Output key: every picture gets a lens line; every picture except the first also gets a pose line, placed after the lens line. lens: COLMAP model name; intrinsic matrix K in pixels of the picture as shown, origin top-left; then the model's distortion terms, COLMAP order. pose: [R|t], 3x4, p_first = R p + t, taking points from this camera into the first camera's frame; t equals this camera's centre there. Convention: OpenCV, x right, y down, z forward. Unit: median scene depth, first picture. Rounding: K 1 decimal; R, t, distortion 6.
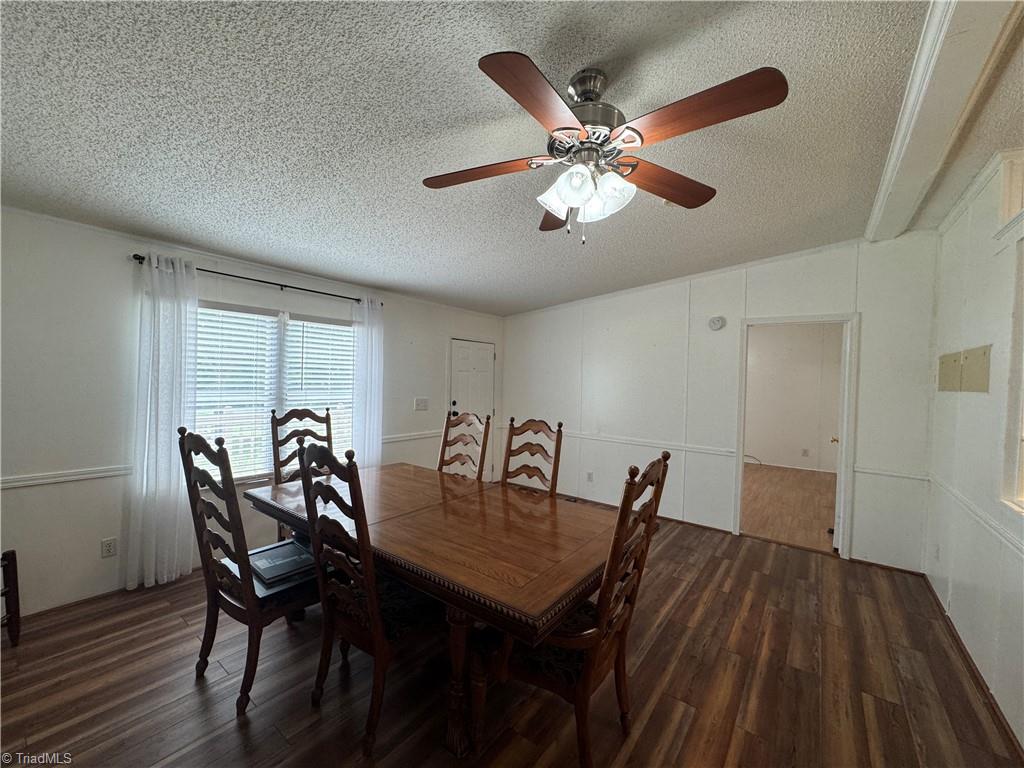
lens RADIAL K [[415.6, 0, 512.0], [0, 415.6, 384.0], [0, 0, 1]] dist [-0.000017, -0.000136]
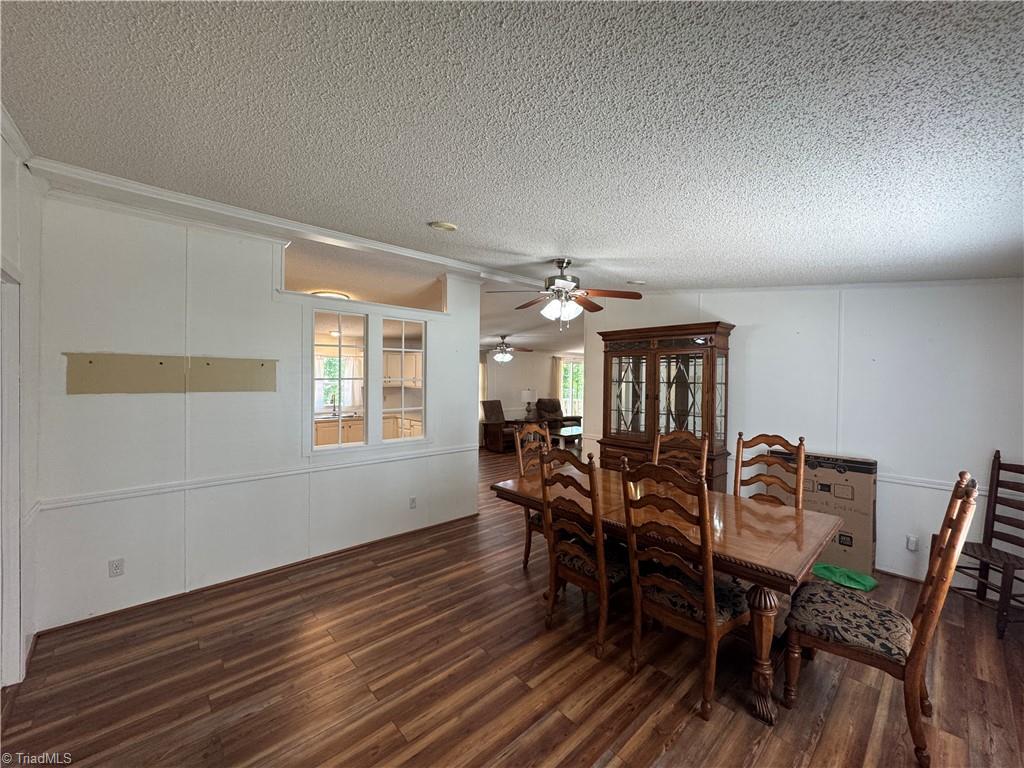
lens RADIAL K [[415.6, 0, 512.0], [0, 415.6, 384.0], [0, 0, 1]] dist [-0.000017, -0.000136]
pose [[-0.983392, -0.045104, 0.175798, 0.015739], [-0.039204, 0.998550, 0.036893, -0.083062], [-0.177208, 0.029388, -0.983735, 2.022699]]
